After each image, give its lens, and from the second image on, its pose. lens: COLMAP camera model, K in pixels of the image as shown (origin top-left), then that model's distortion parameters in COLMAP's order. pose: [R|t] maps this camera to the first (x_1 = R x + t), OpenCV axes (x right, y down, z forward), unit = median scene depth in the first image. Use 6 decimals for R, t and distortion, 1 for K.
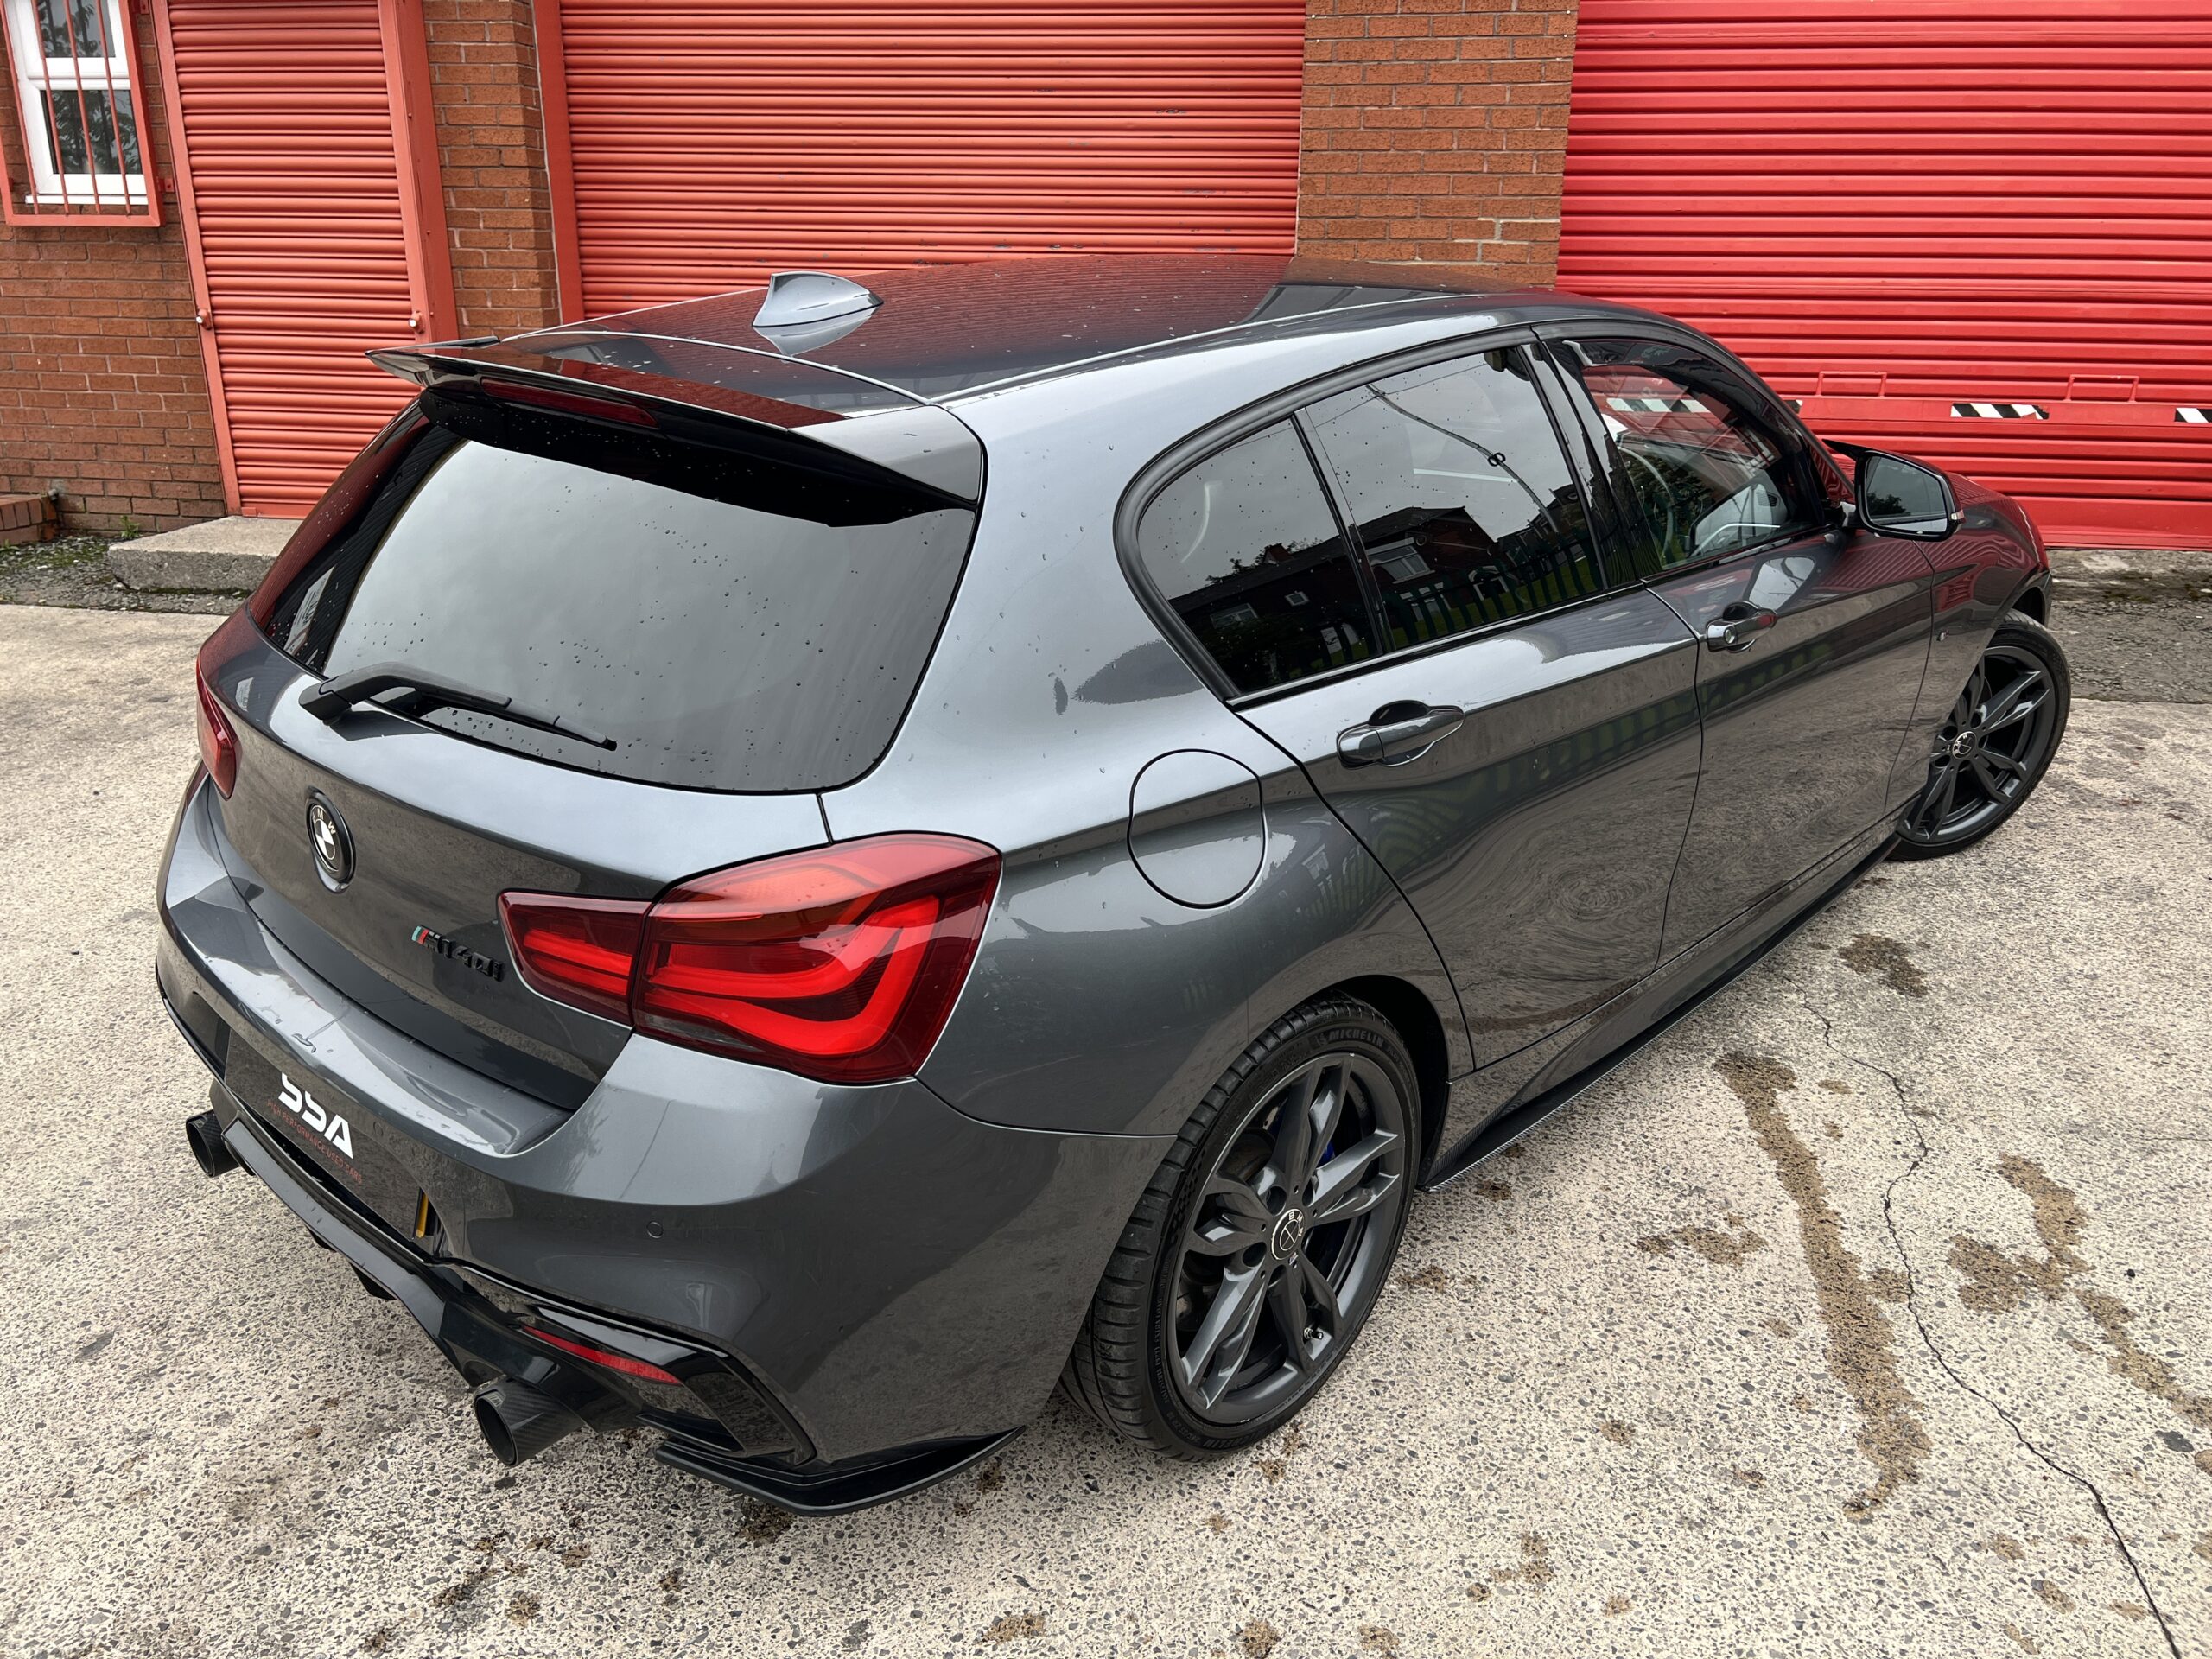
lens RADIAL K [[1667.5, 0, 1109.7], [0, 1667.5, 839.0], [0, 0, 1]] dist [0.039412, -0.046567]
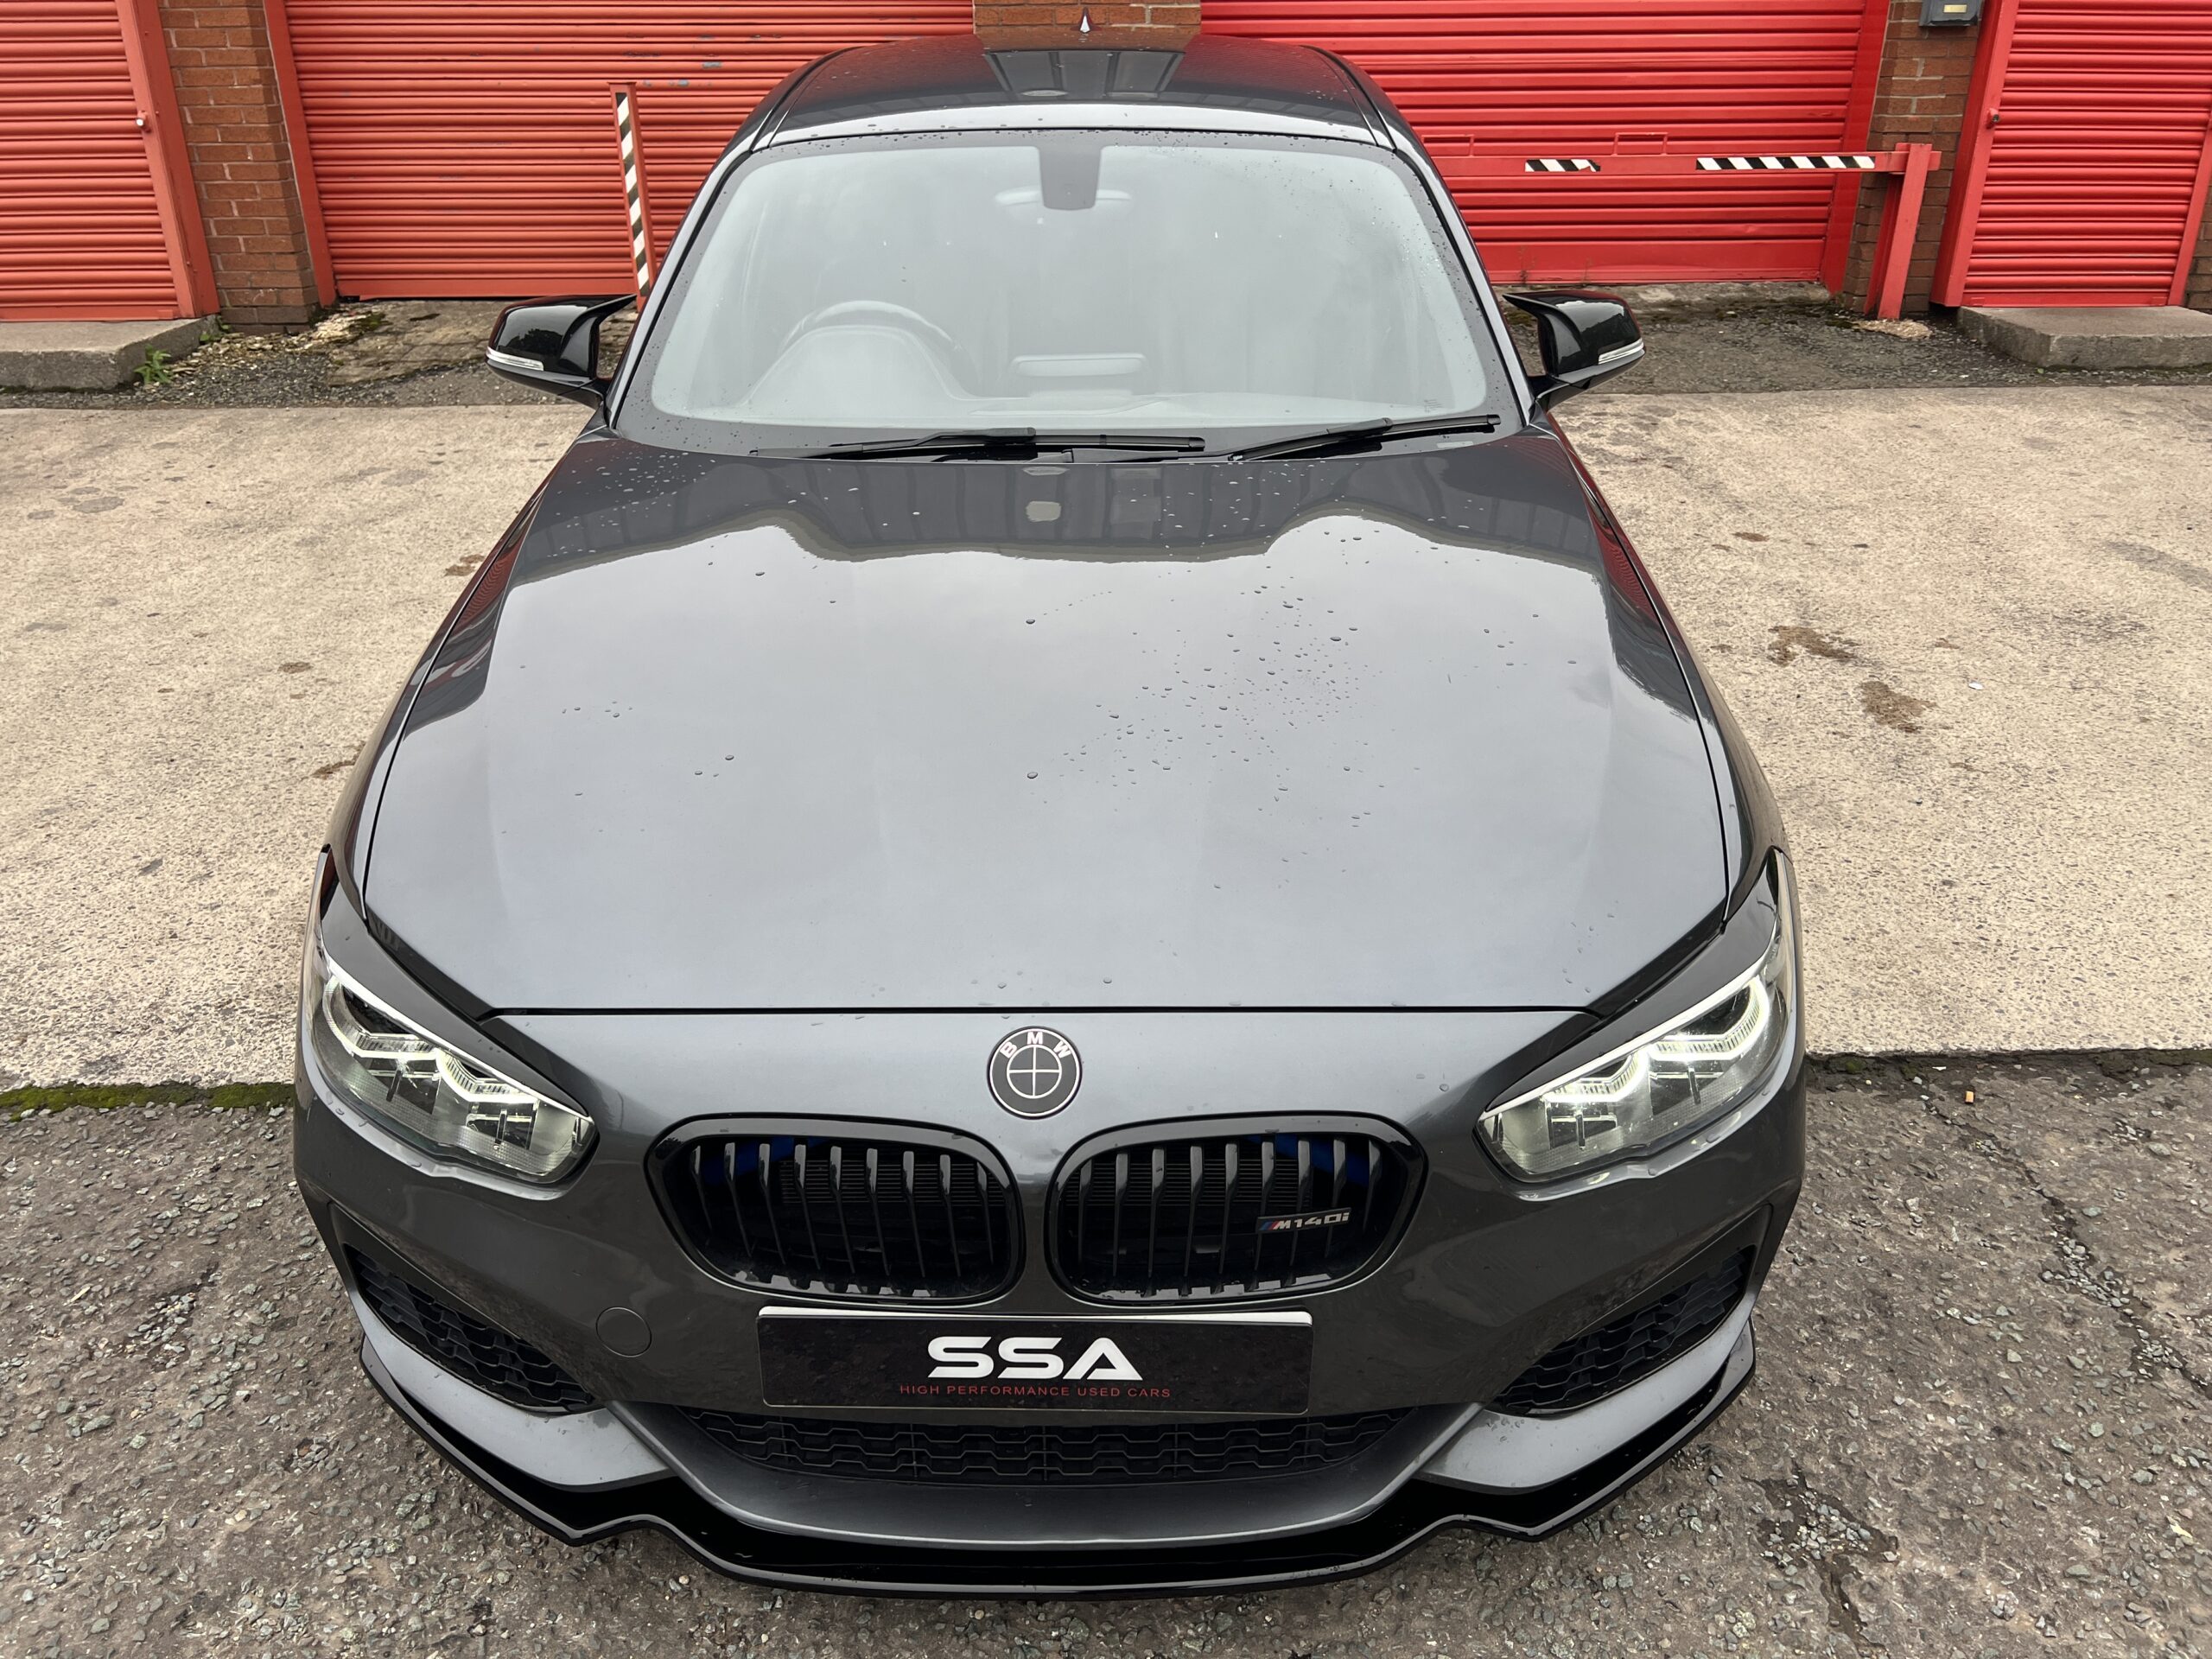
lens RADIAL K [[1667.5, 0, 1104.5], [0, 1667.5, 831.7], [0, 0, 1]] dist [0.039412, -0.046567]
pose [[0.985134, -0.086320, 0.148528, -0.020698], [0.071855, 0.992375, 0.100146, 0.090526], [-0.156040, -0.087985, 0.983824, -0.212589]]
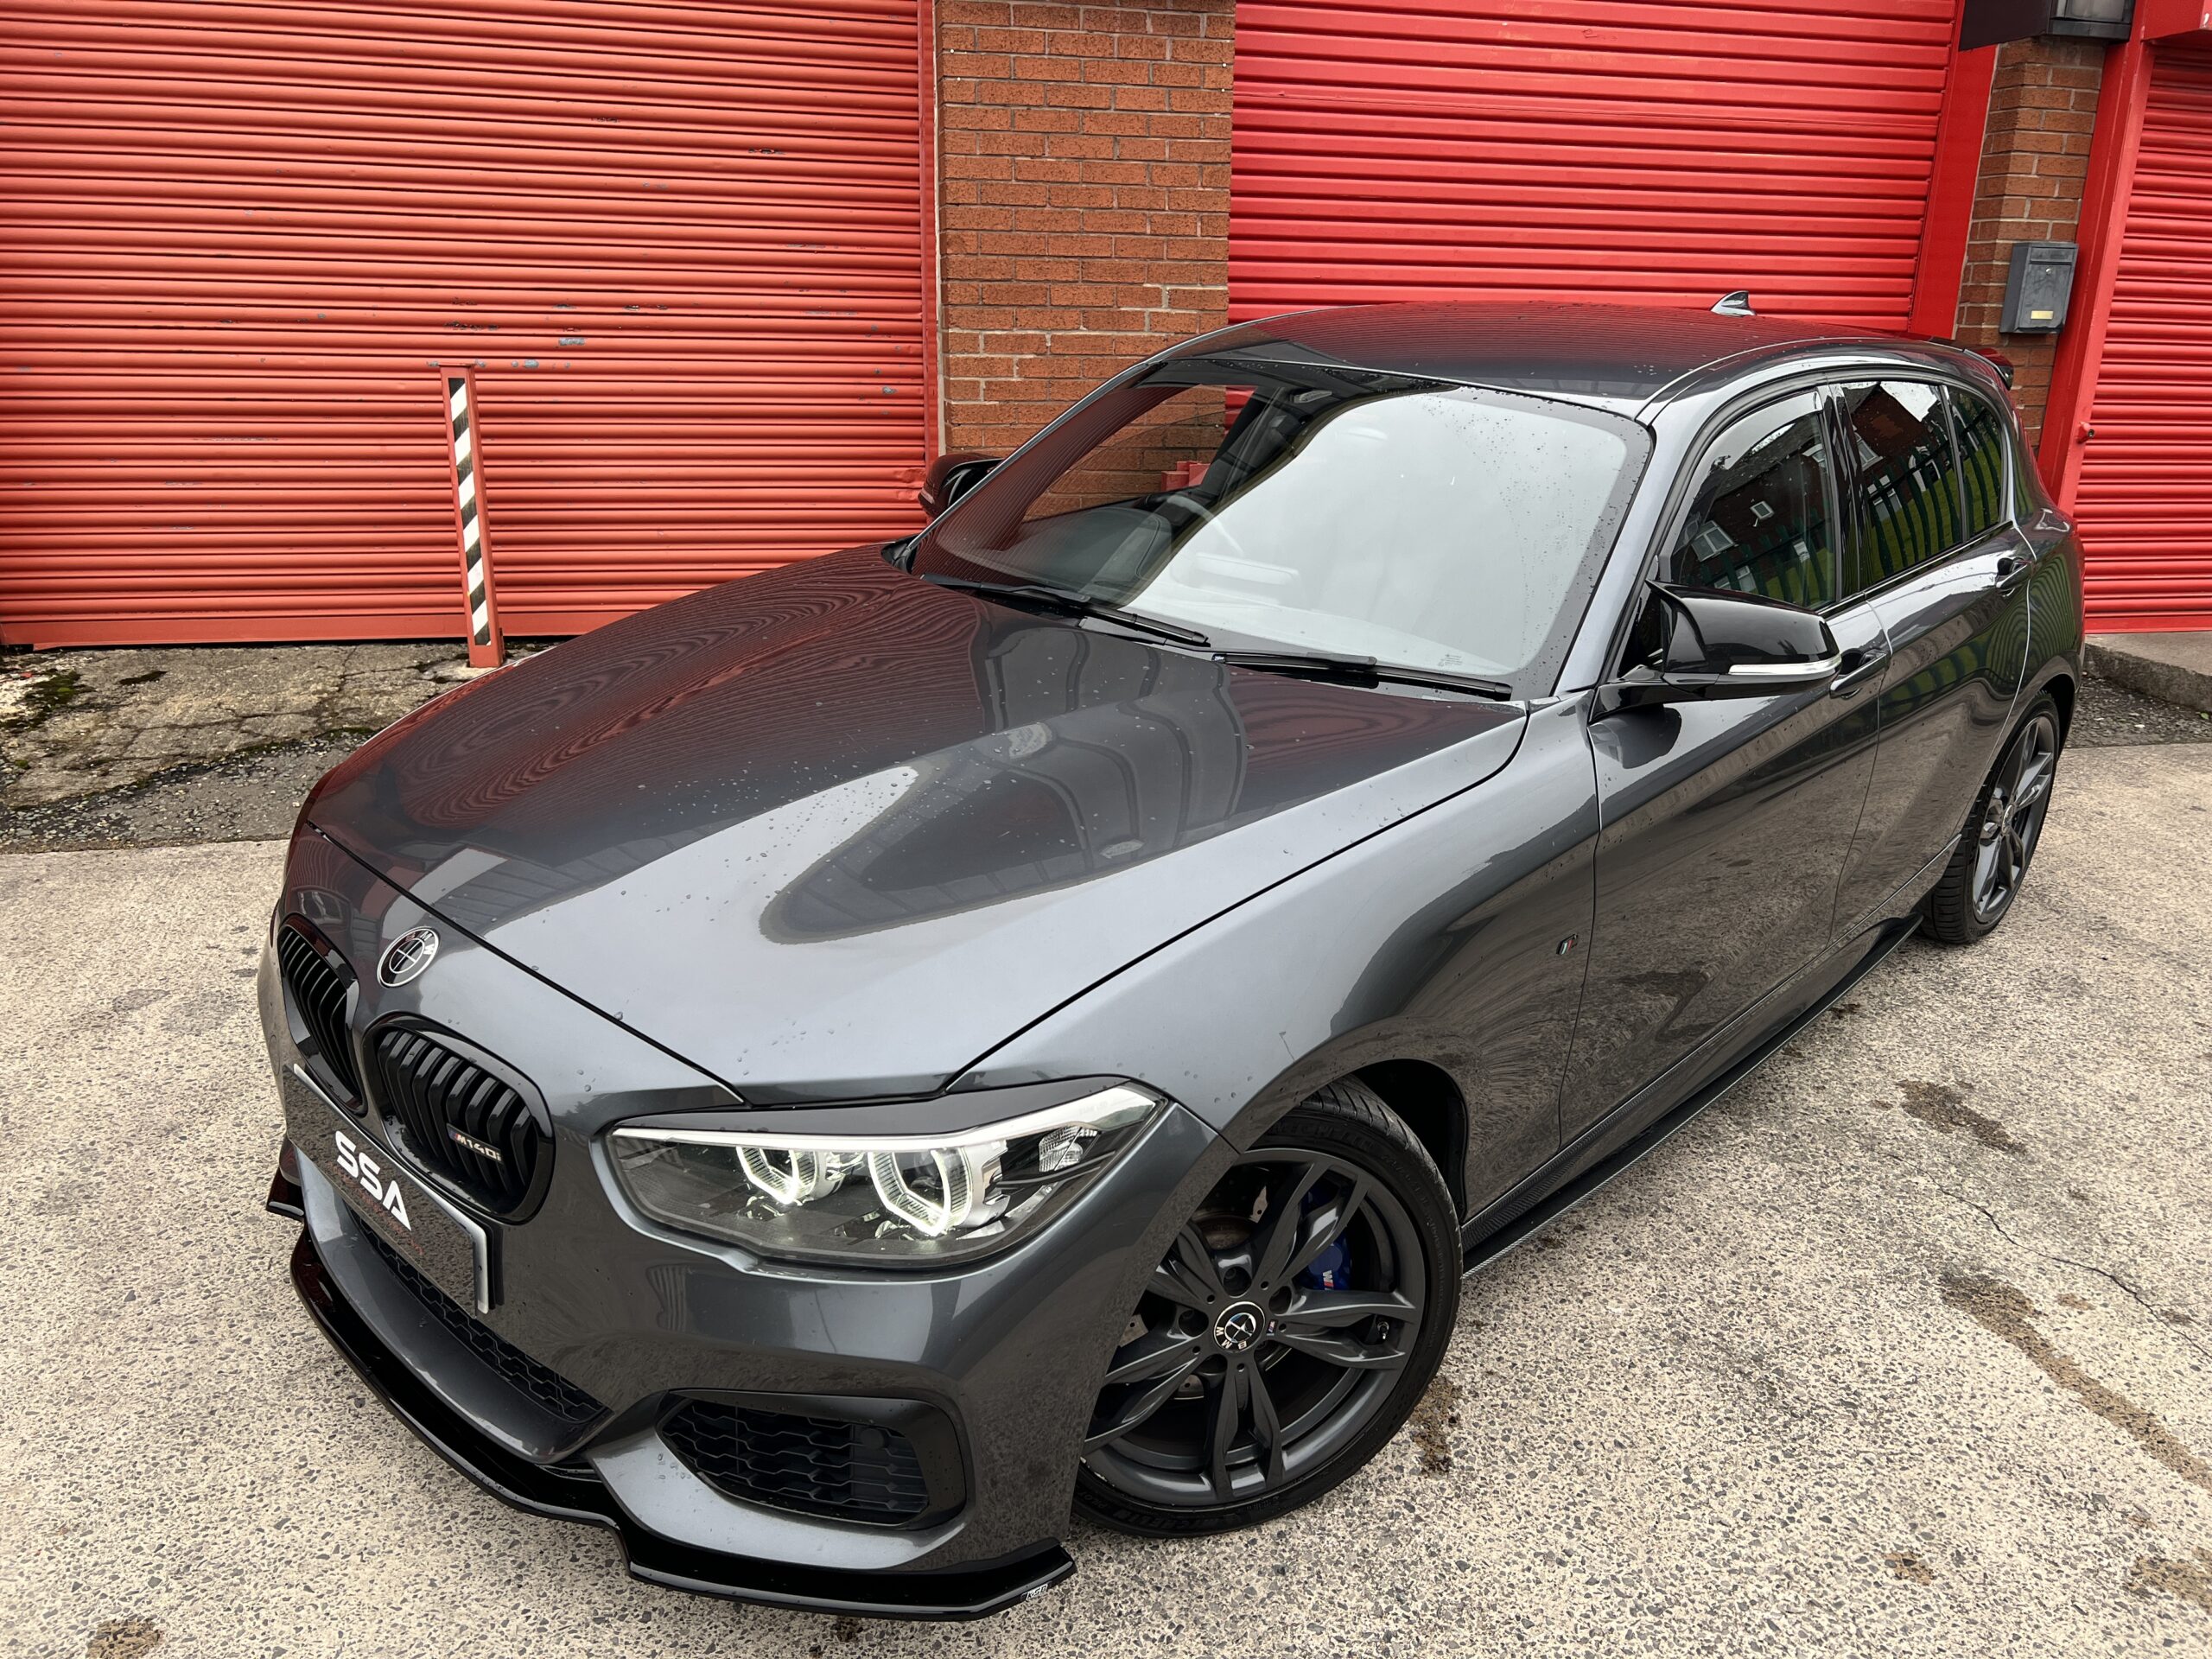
lens RADIAL K [[1667.5, 0, 1103.1], [0, 1667.5, 824.6], [0, 0, 1]] dist [0.039412, -0.046567]
pose [[0.924971, -0.104503, 0.365387, -0.194980], [0.115883, 0.993219, -0.009289, -0.088674], [-0.361939, 0.050934, 0.930809, 0.216246]]
